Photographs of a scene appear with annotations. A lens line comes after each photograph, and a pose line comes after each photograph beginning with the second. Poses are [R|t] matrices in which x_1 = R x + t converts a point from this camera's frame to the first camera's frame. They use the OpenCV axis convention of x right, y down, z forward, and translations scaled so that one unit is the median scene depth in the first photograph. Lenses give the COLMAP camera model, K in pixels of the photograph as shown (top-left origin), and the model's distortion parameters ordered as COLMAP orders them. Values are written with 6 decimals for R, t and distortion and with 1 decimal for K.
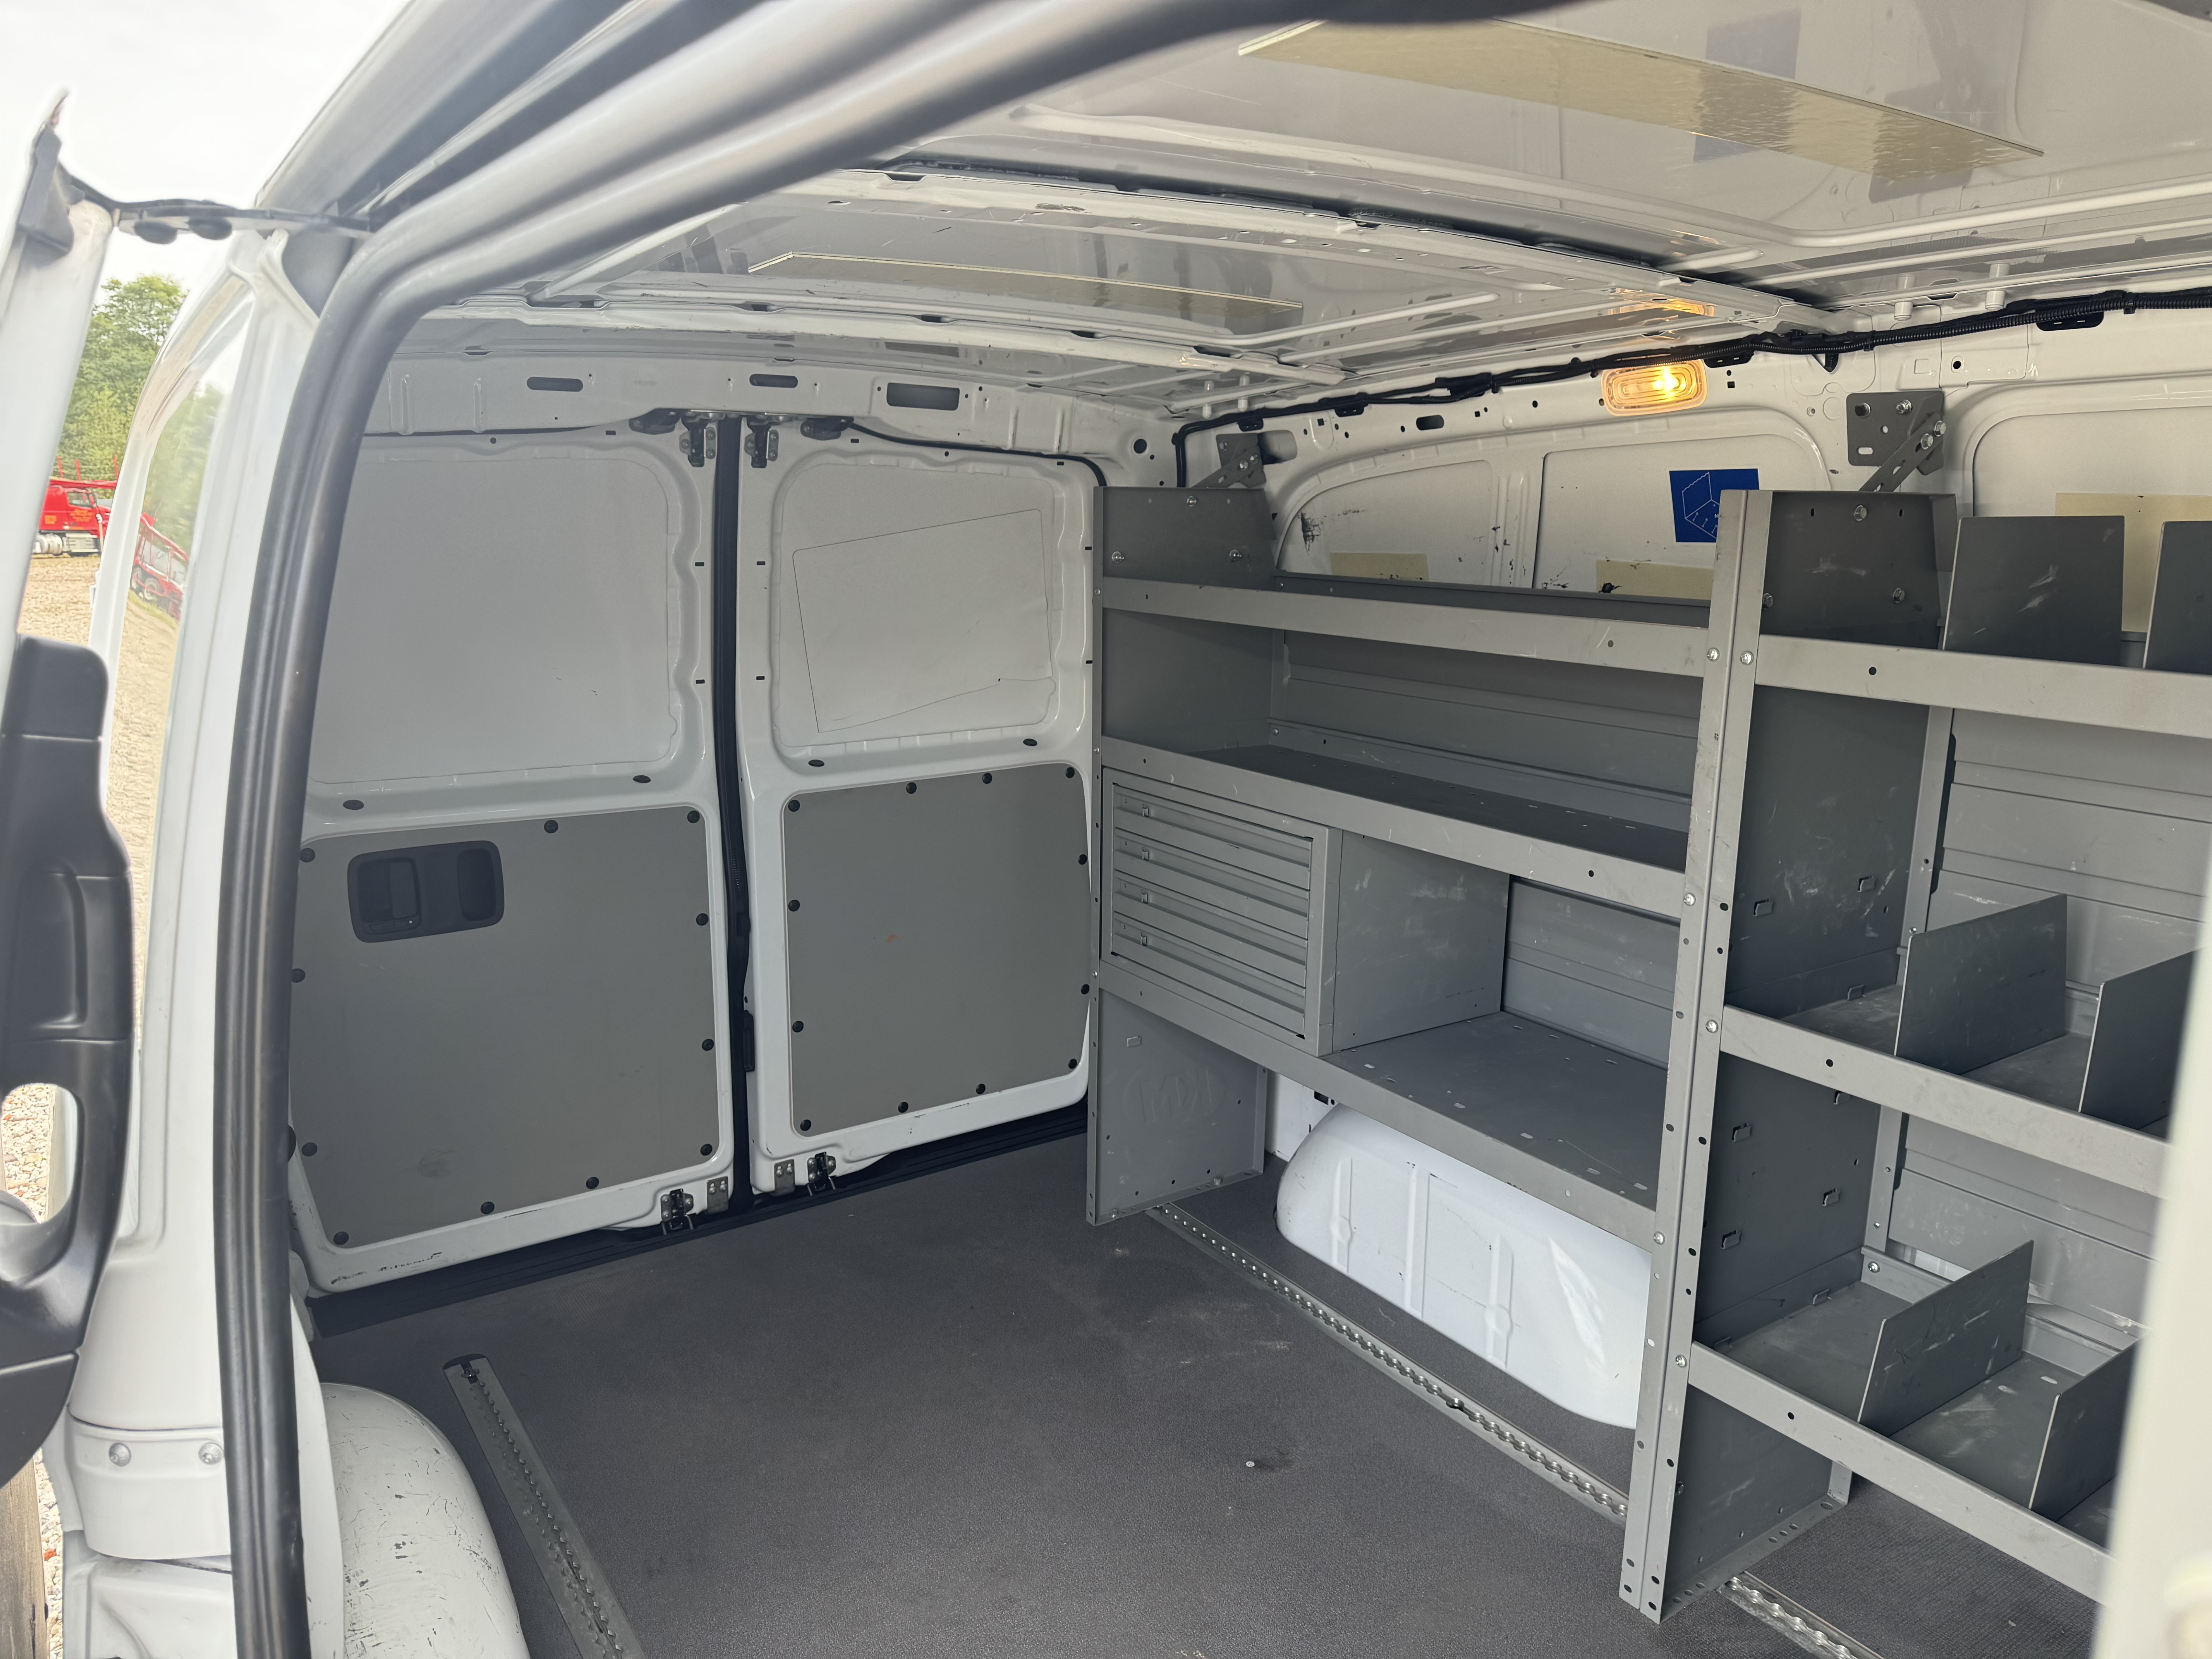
lens RADIAL K [[1575.8, 0, 1095.6], [0, 1575.8, 843.3], [0, 0, 1]] dist [0.024189, -0.016423]
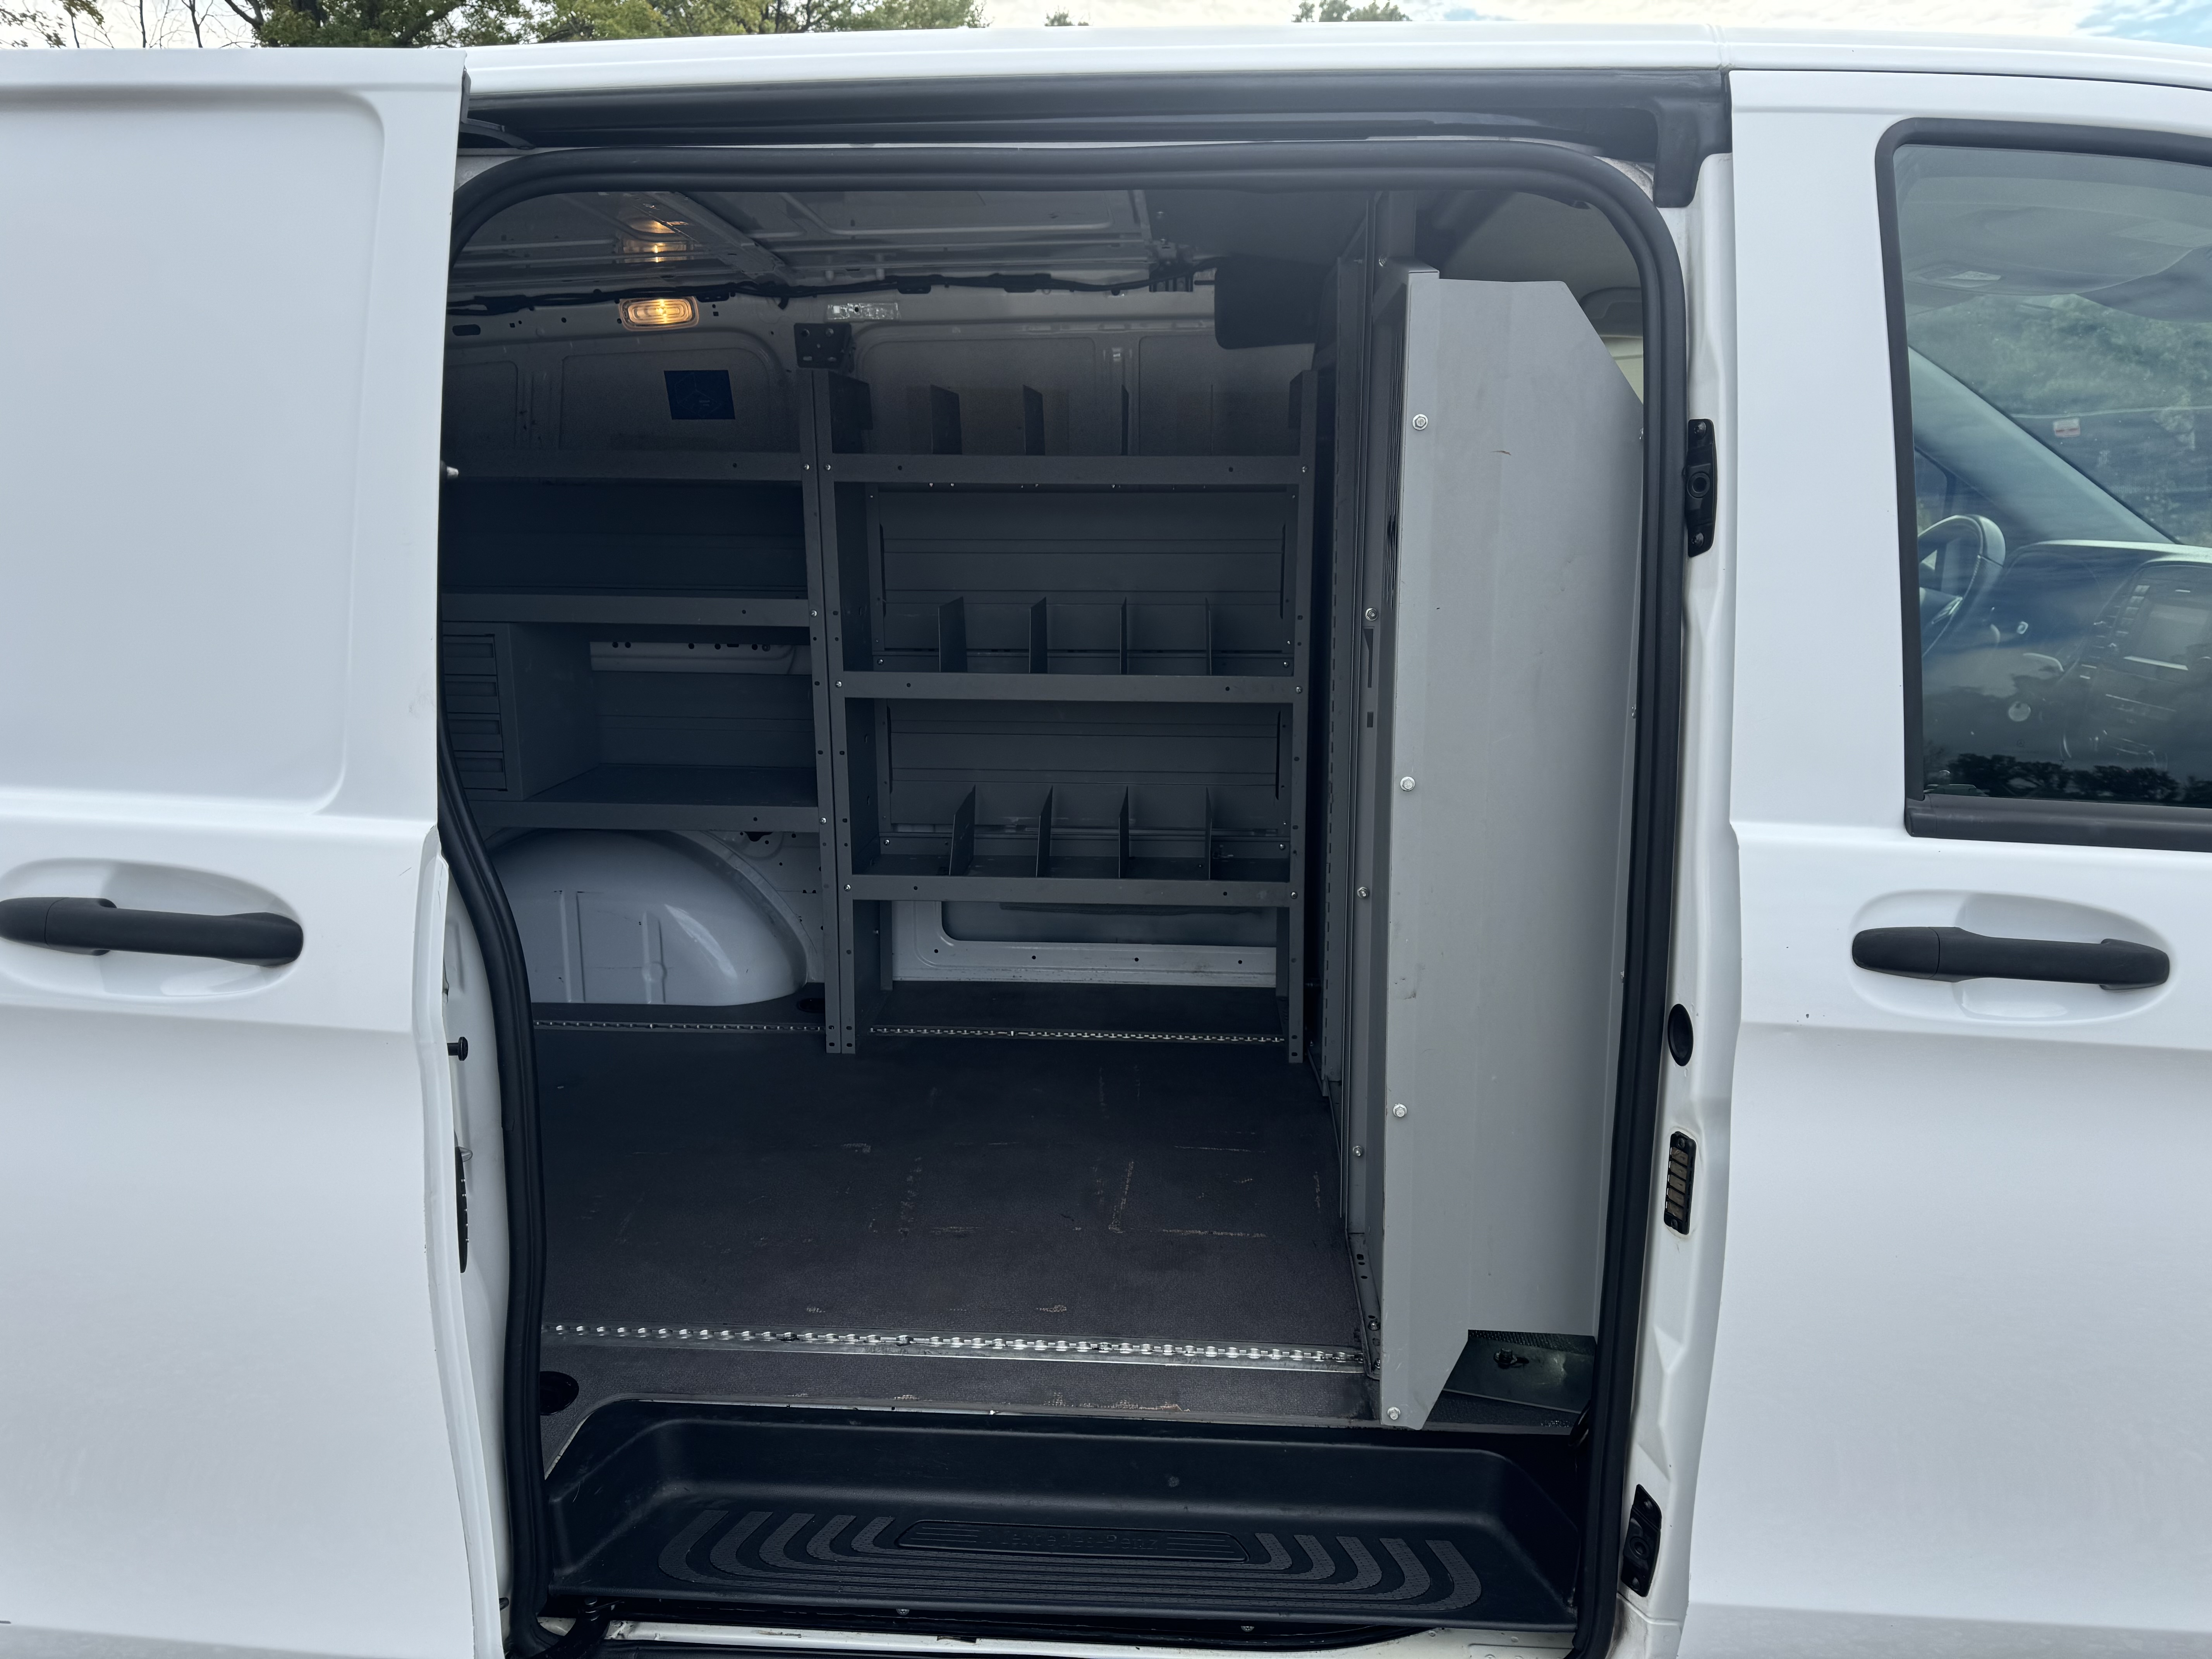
lens RADIAL K [[1589.5, 0, 1106.0], [0, 1589.5, 829.5], [0, 0, 1]] dist [0.010032, -0.003295]
pose [[0.636925, -0.179944, 0.749631, -0.685819], [0.169194, 0.981298, 0.091799, 0.145412], [-0.752130, 0.068364, 0.655459, -0.319694]]
